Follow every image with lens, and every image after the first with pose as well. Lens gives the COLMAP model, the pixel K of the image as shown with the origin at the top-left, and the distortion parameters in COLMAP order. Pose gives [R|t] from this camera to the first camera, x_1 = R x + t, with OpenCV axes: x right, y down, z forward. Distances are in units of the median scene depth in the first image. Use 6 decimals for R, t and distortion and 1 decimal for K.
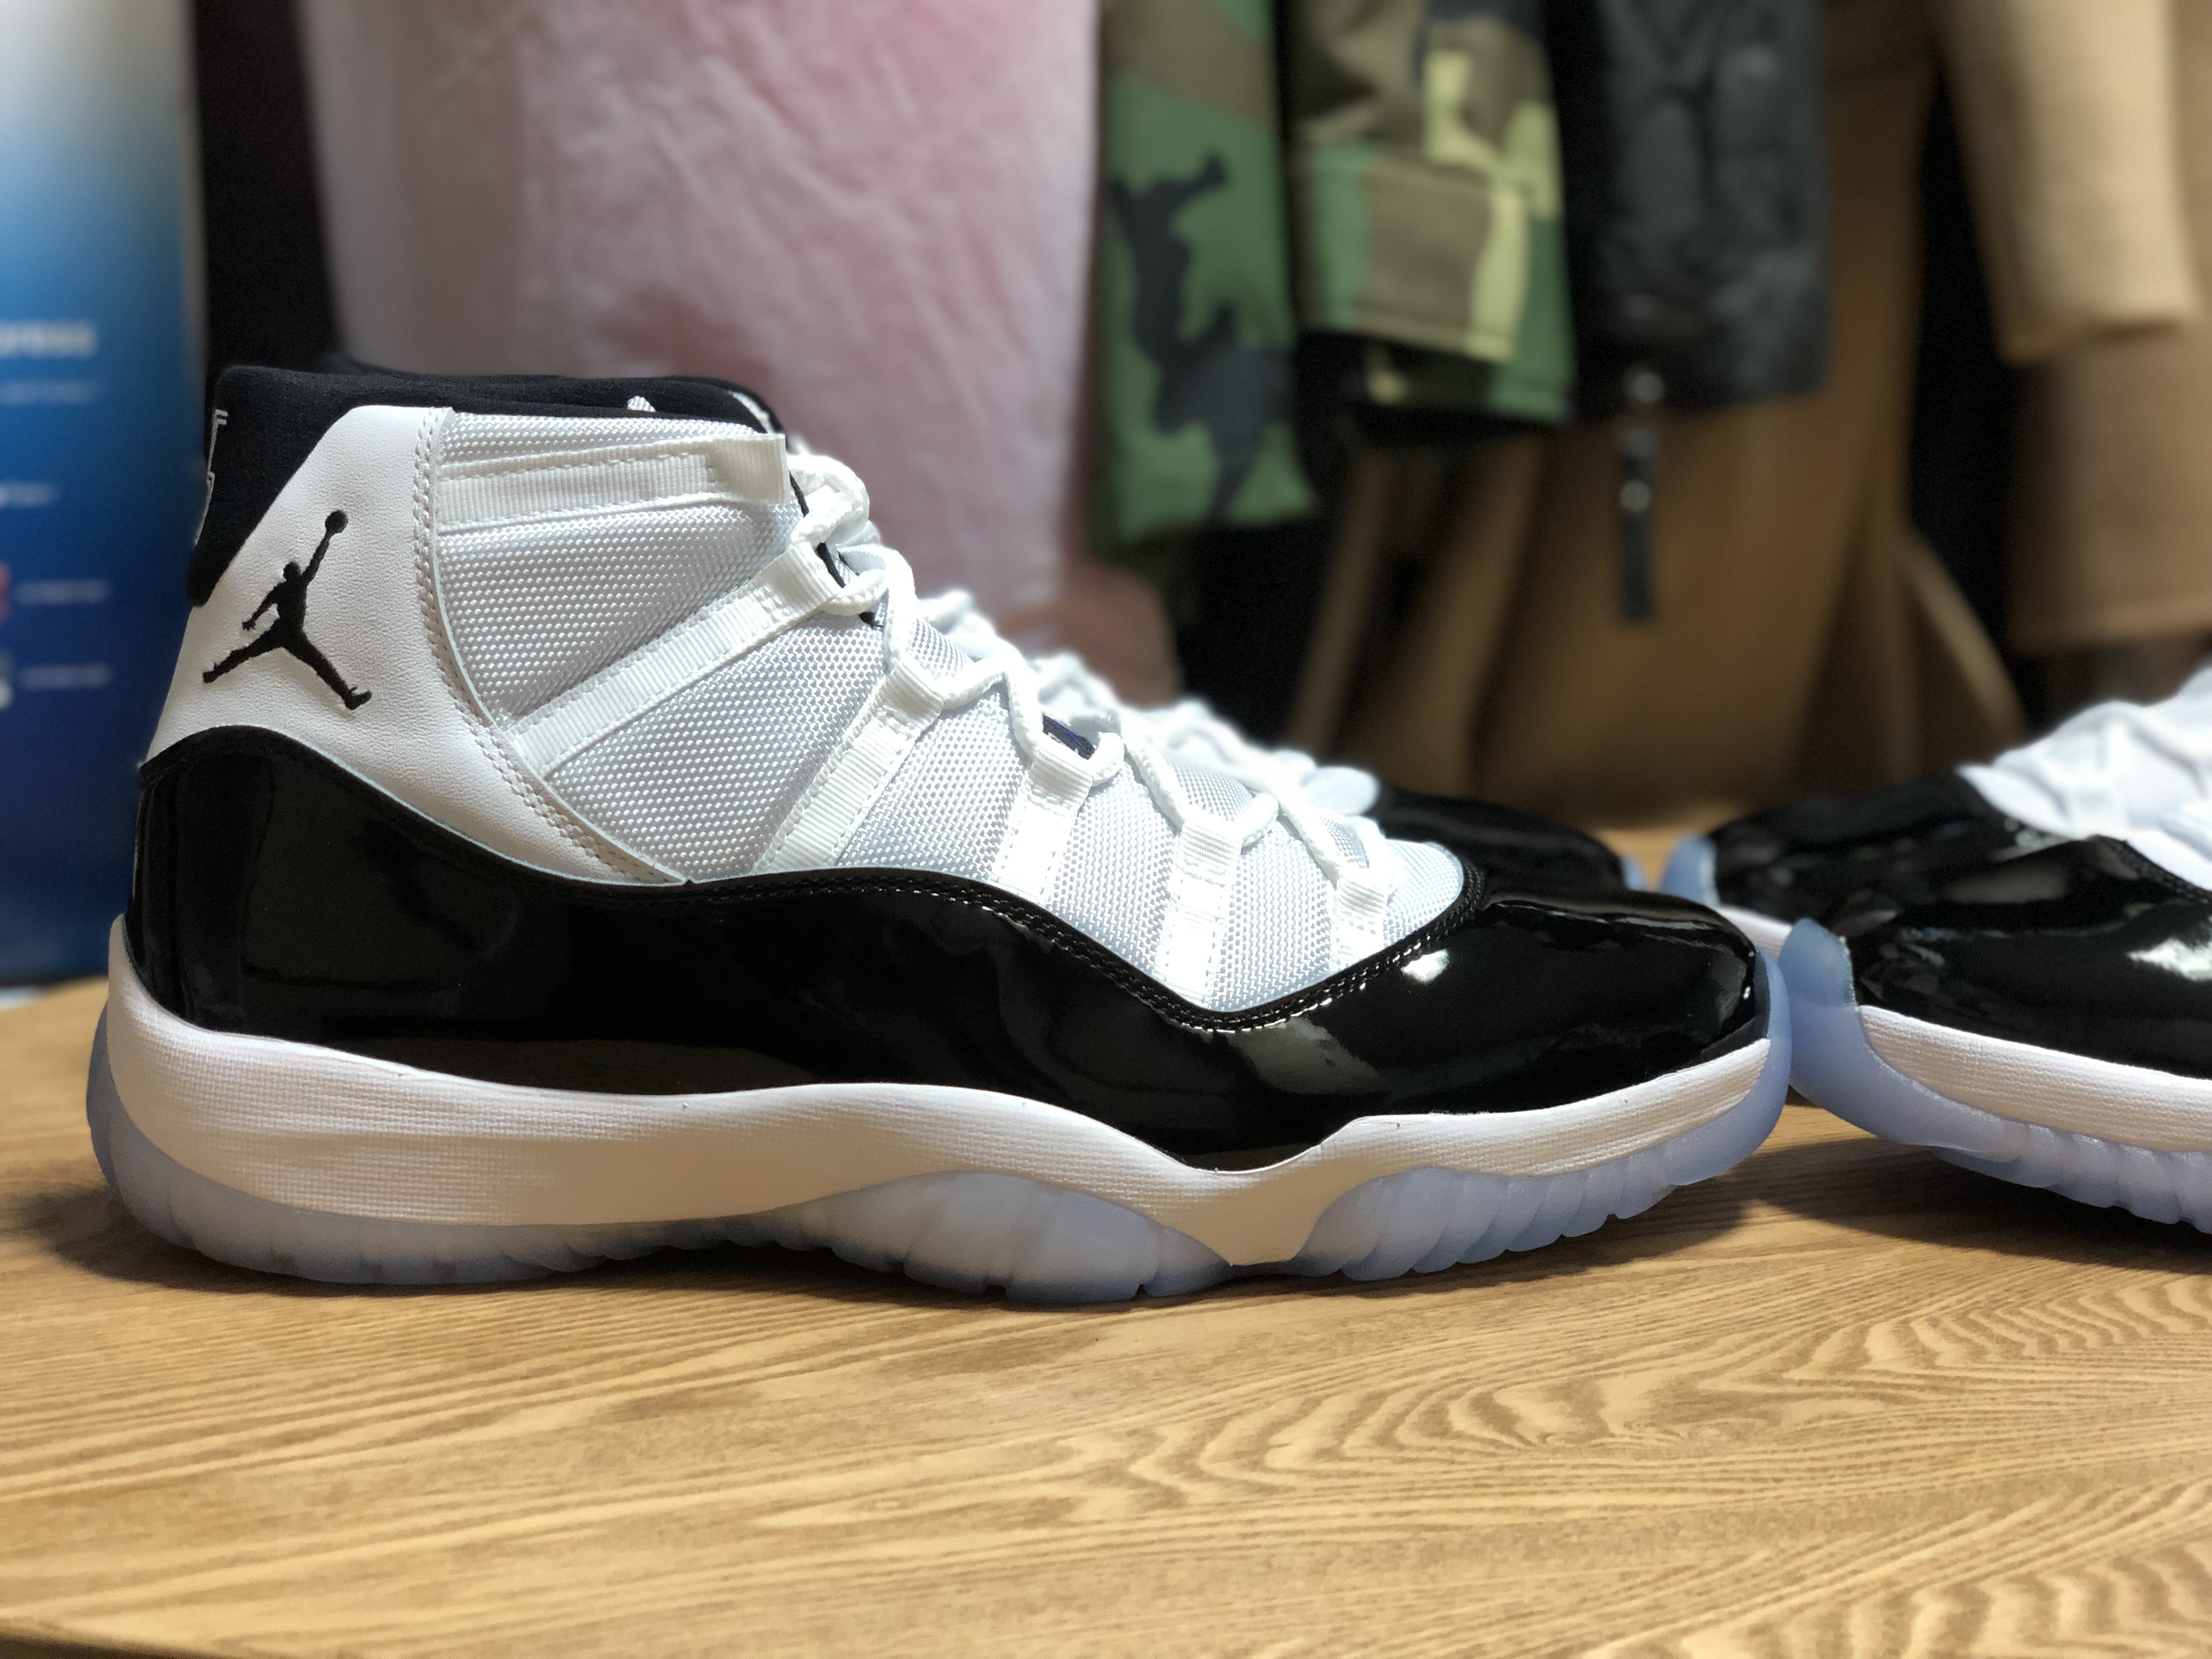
lens RADIAL K [[3244.3, 0, 1034.6], [0, 3244.3, 813.1], [0, 0, 1]] dist [0.018692, 0.000000]
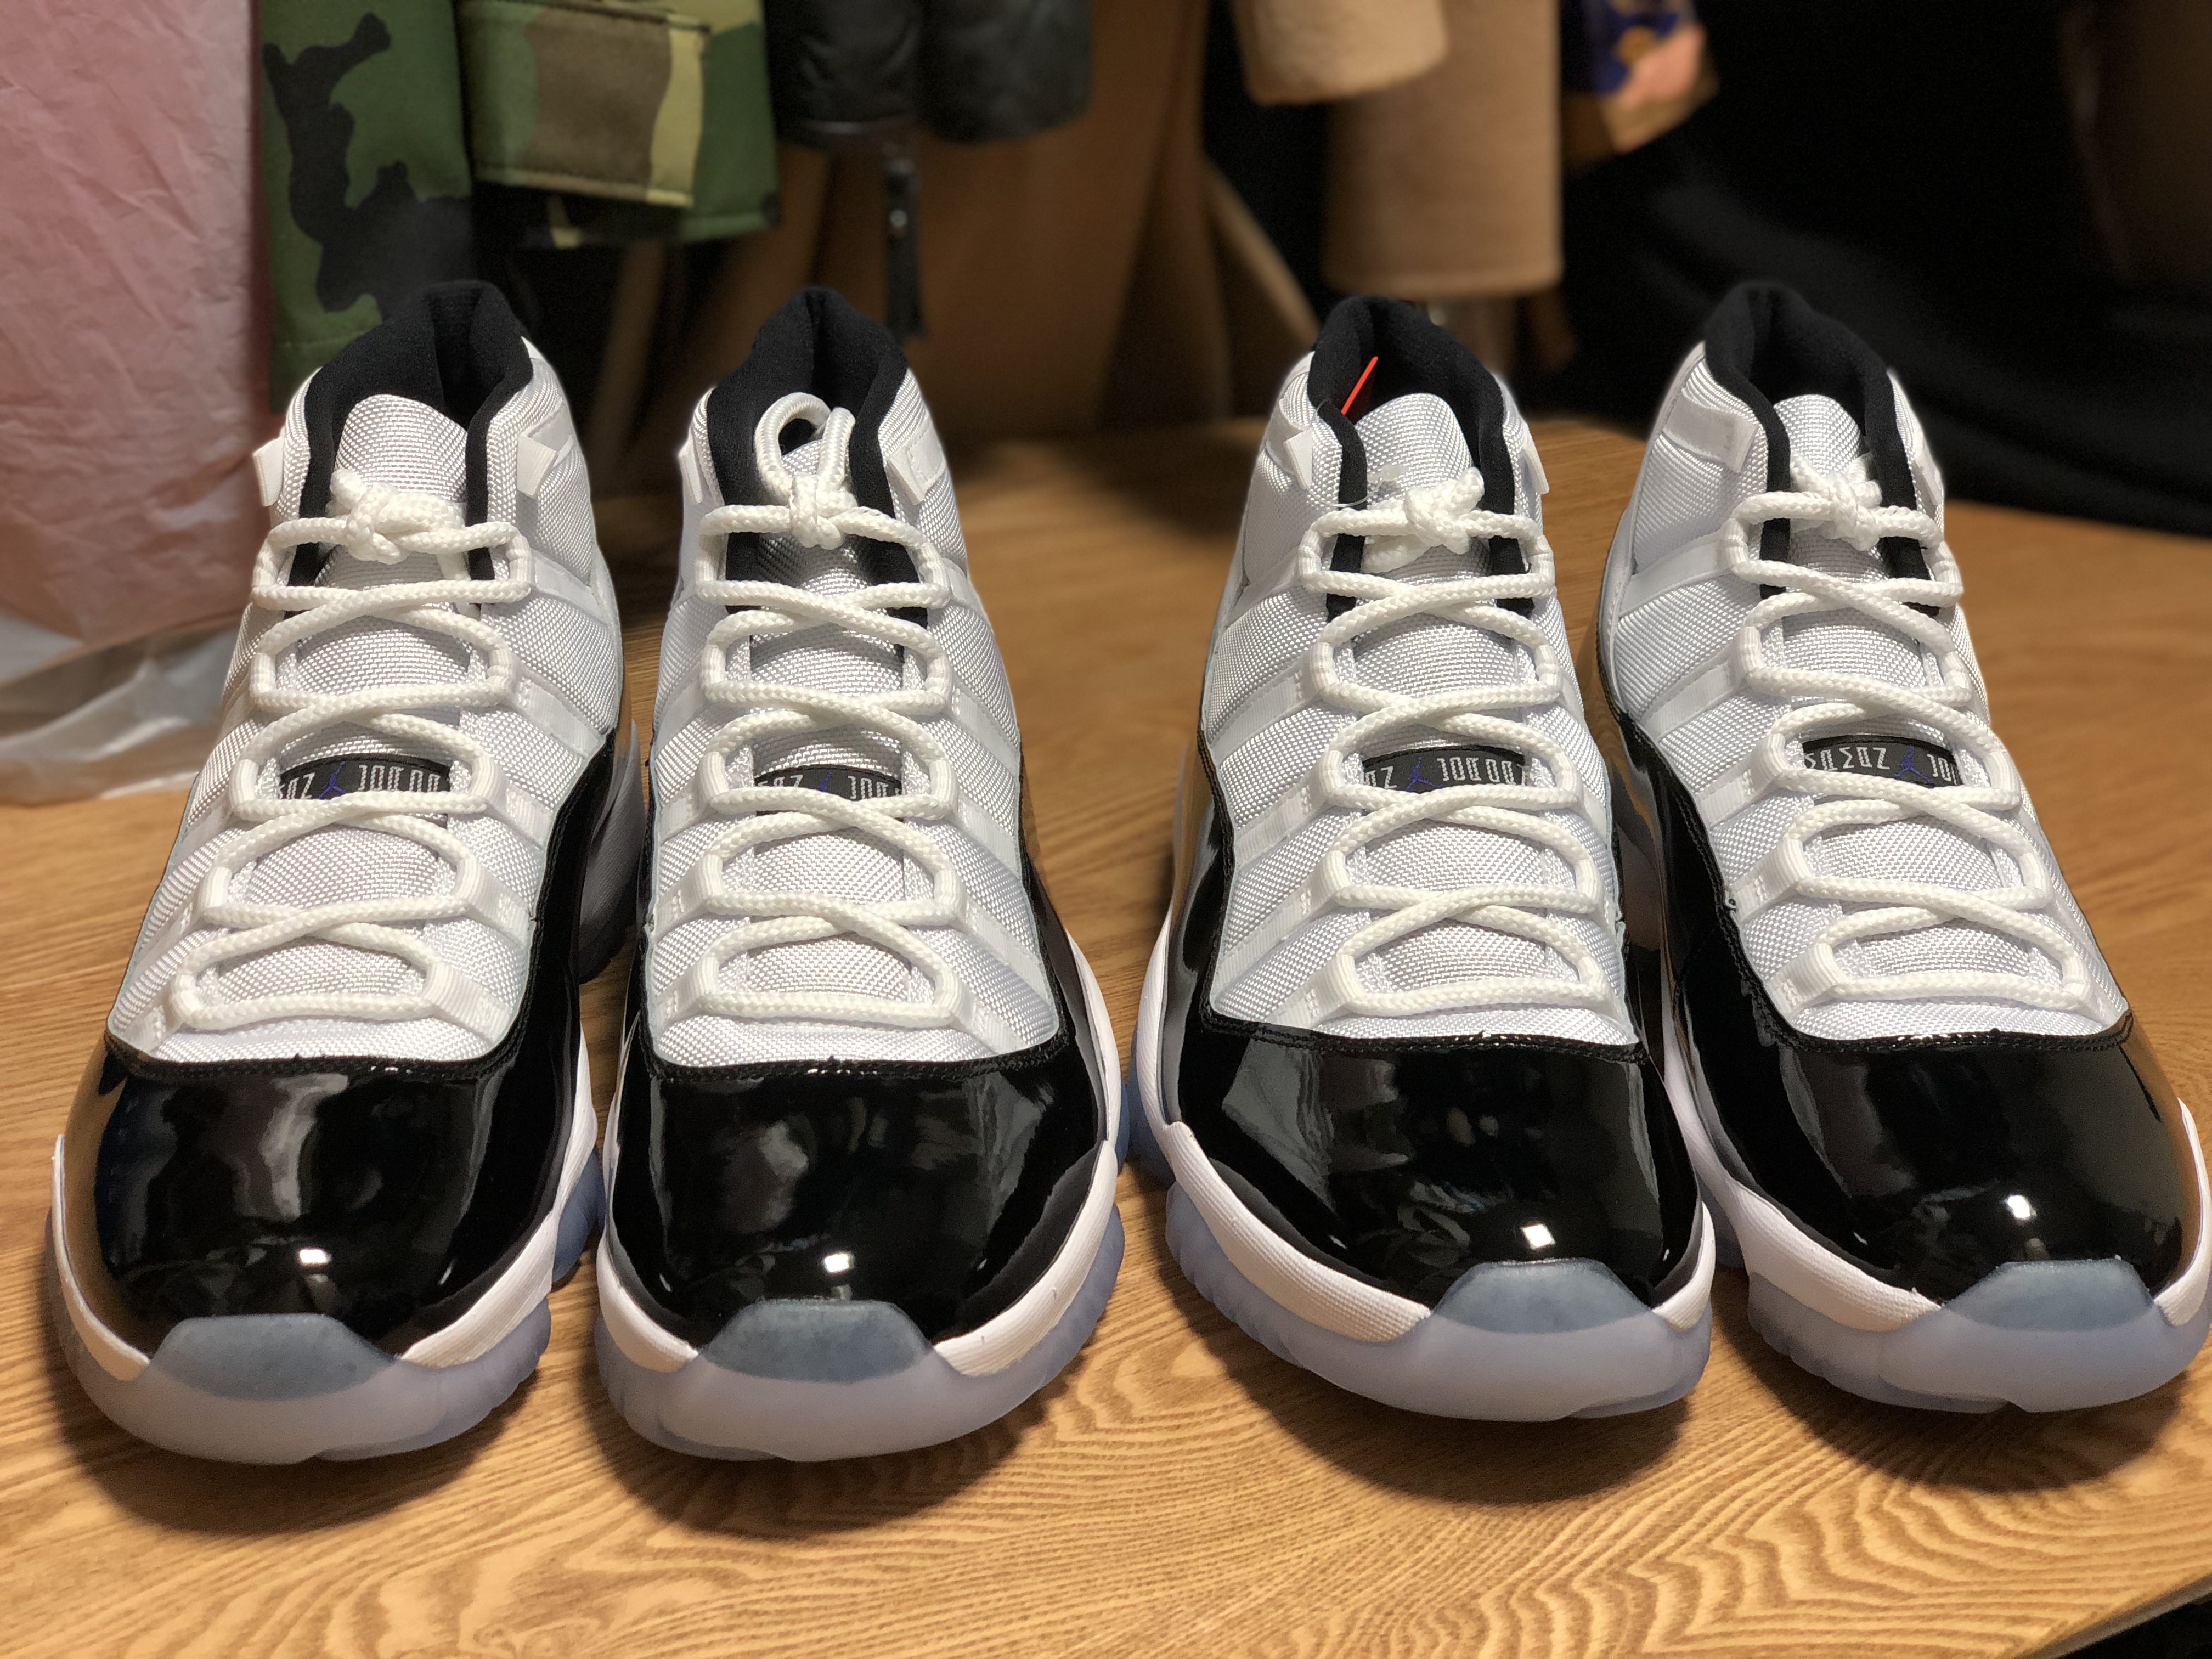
lens RADIAL K [[3244.3, 0, 1007.6], [0, 3244.3, 758.3], [0, 0, 1]] dist [0.018692, 0.000000]
pose [[0.998315, -0.012469, 0.056664, 0.297958], [-0.005159, 0.953687, 0.300757, -0.449118], [-0.057789, -0.300543, 0.952016, -0.035710]]
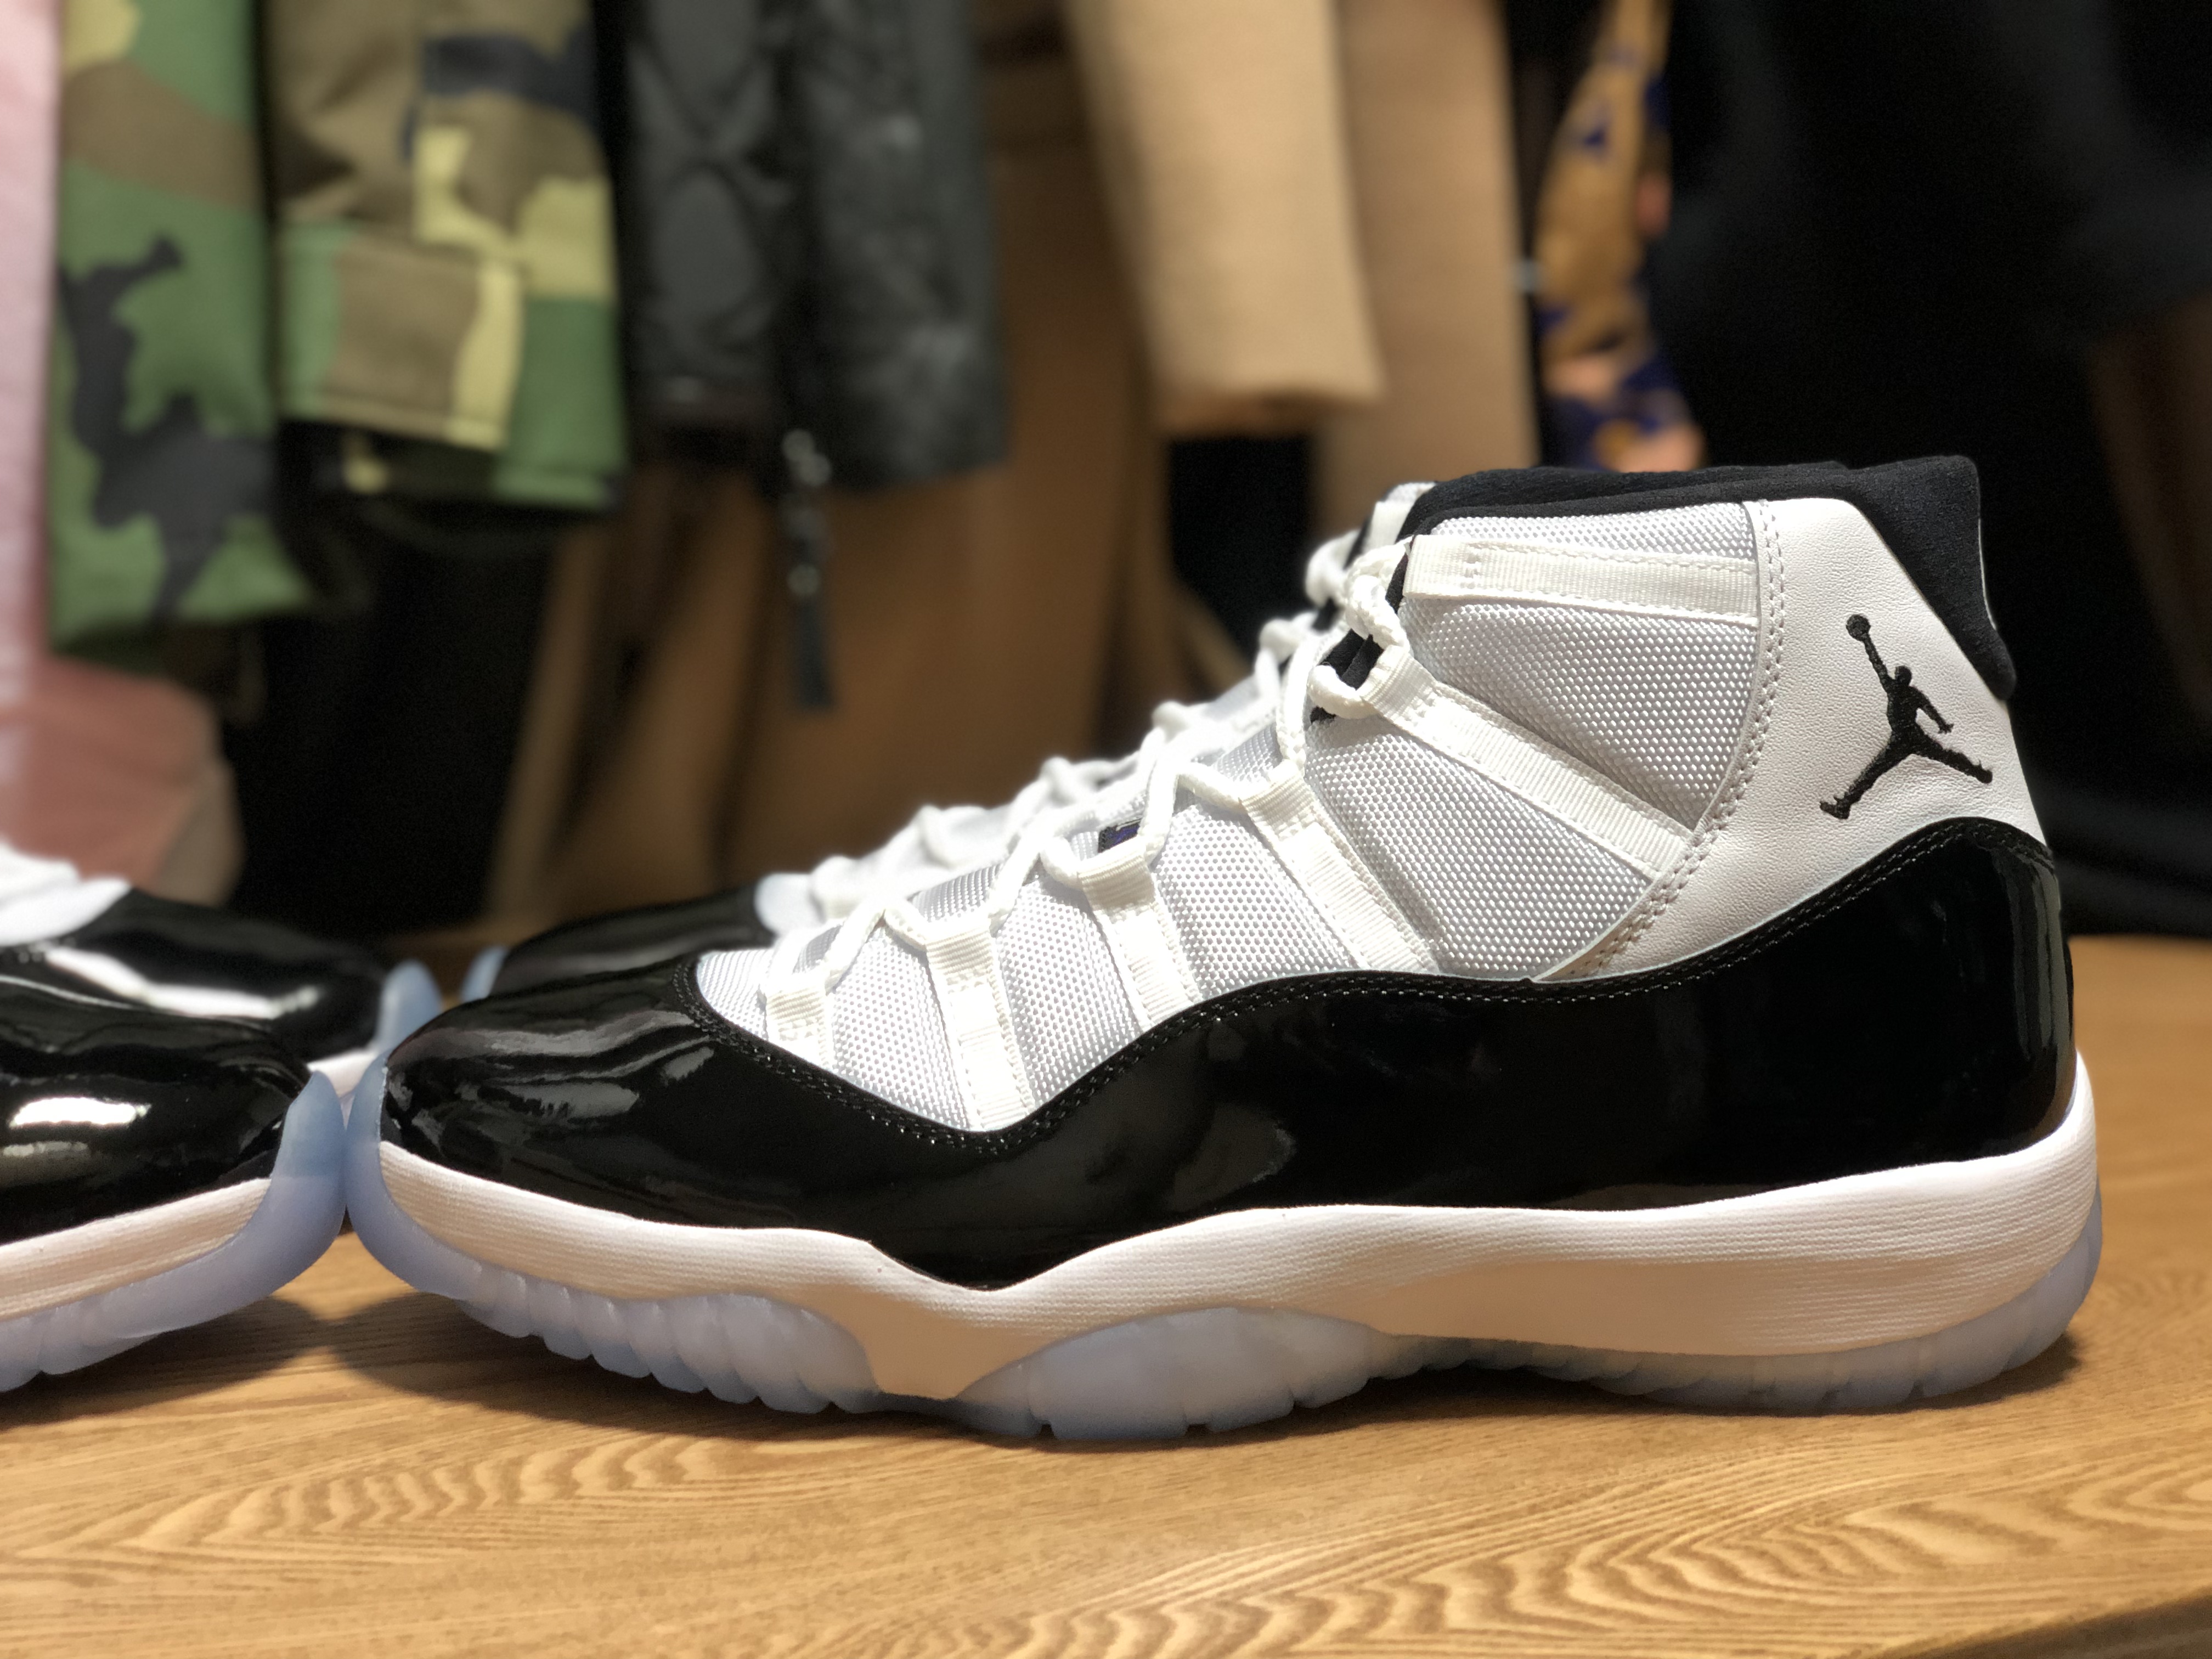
lens RADIAL K [[3244.3, 0, 1094.5], [0, 3244.3, 830.6], [0, 0, 1]] dist [0.018692, 0.000000]
pose [[0.998852, -0.007097, -0.047367, 0.587015], [0.006424, 0.999876, -0.014344, -0.018201], [0.047463, 0.014023, 0.998775, 0.083790]]
